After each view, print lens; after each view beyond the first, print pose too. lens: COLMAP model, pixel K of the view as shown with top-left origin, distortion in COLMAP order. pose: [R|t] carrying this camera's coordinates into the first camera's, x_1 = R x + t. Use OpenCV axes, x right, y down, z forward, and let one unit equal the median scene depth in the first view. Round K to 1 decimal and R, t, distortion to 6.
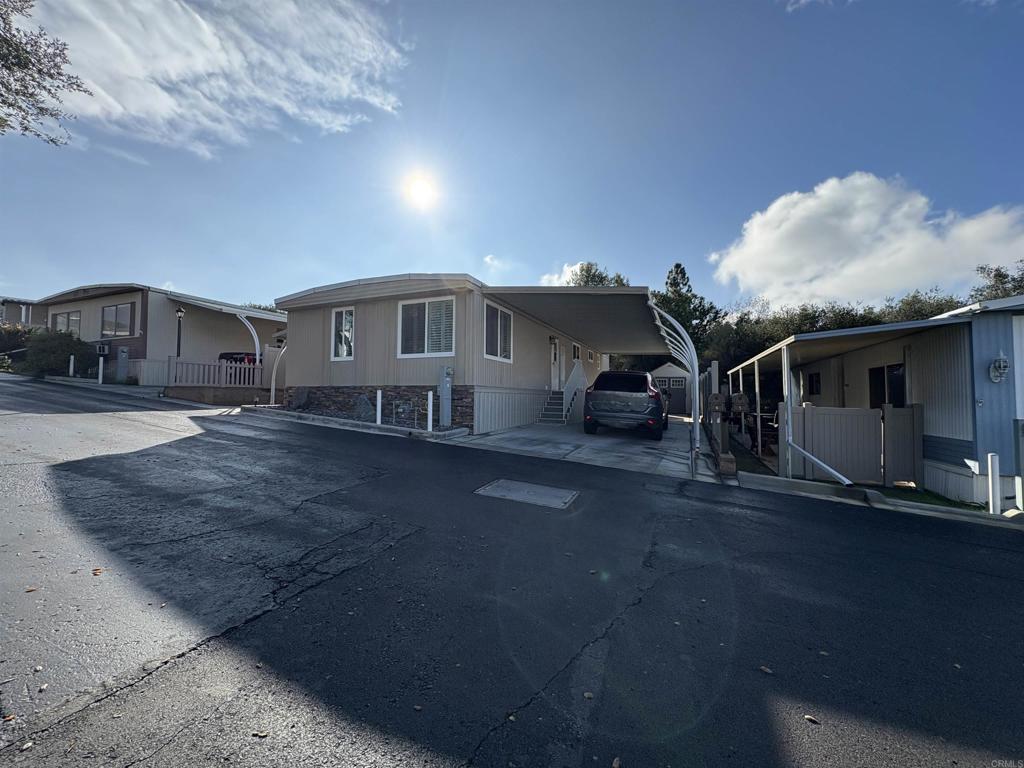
lens RADIAL K [[407.2, 0, 508.2], [0, 407.2, 386.9], [0, 0, 1]] dist [0.000970, -0.000155]
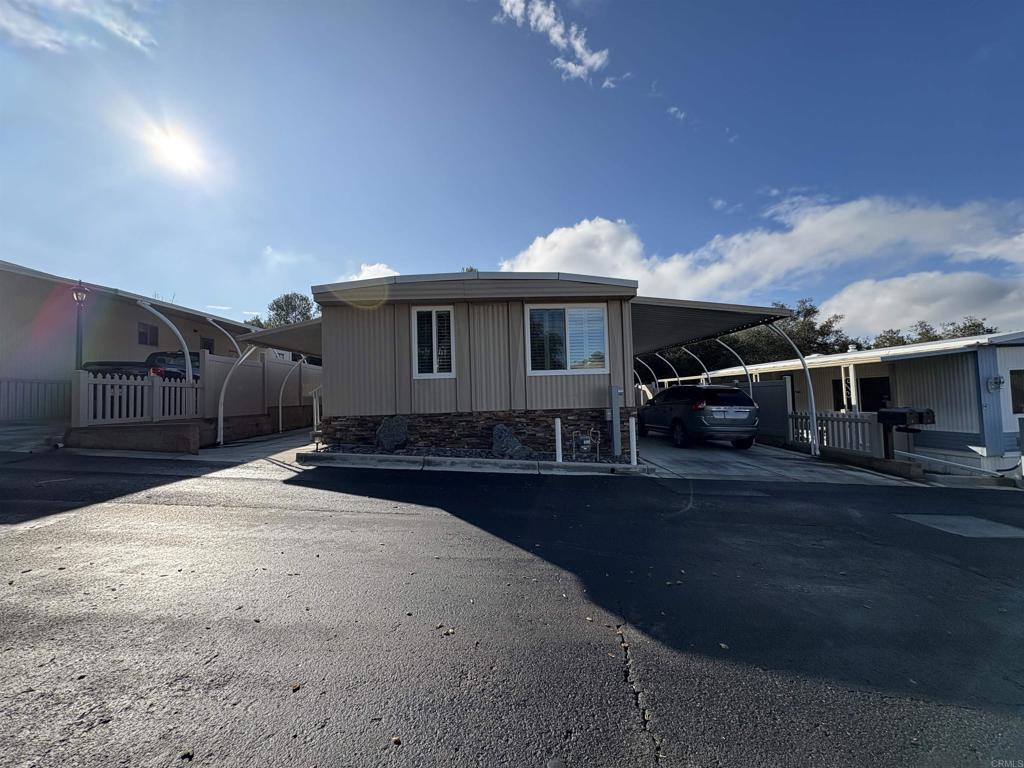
lens RADIAL K [[407.2, 0, 511.5], [0, 407.2, 378.8], [0, 0, 1]] dist [0.000970, -0.000155]
pose [[0.896067, -0.012335, 0.443748, -0.661859], [0.025626, 0.999384, -0.023968, -0.045755], [-0.443179, 0.032849, 0.895831, 0.298027]]
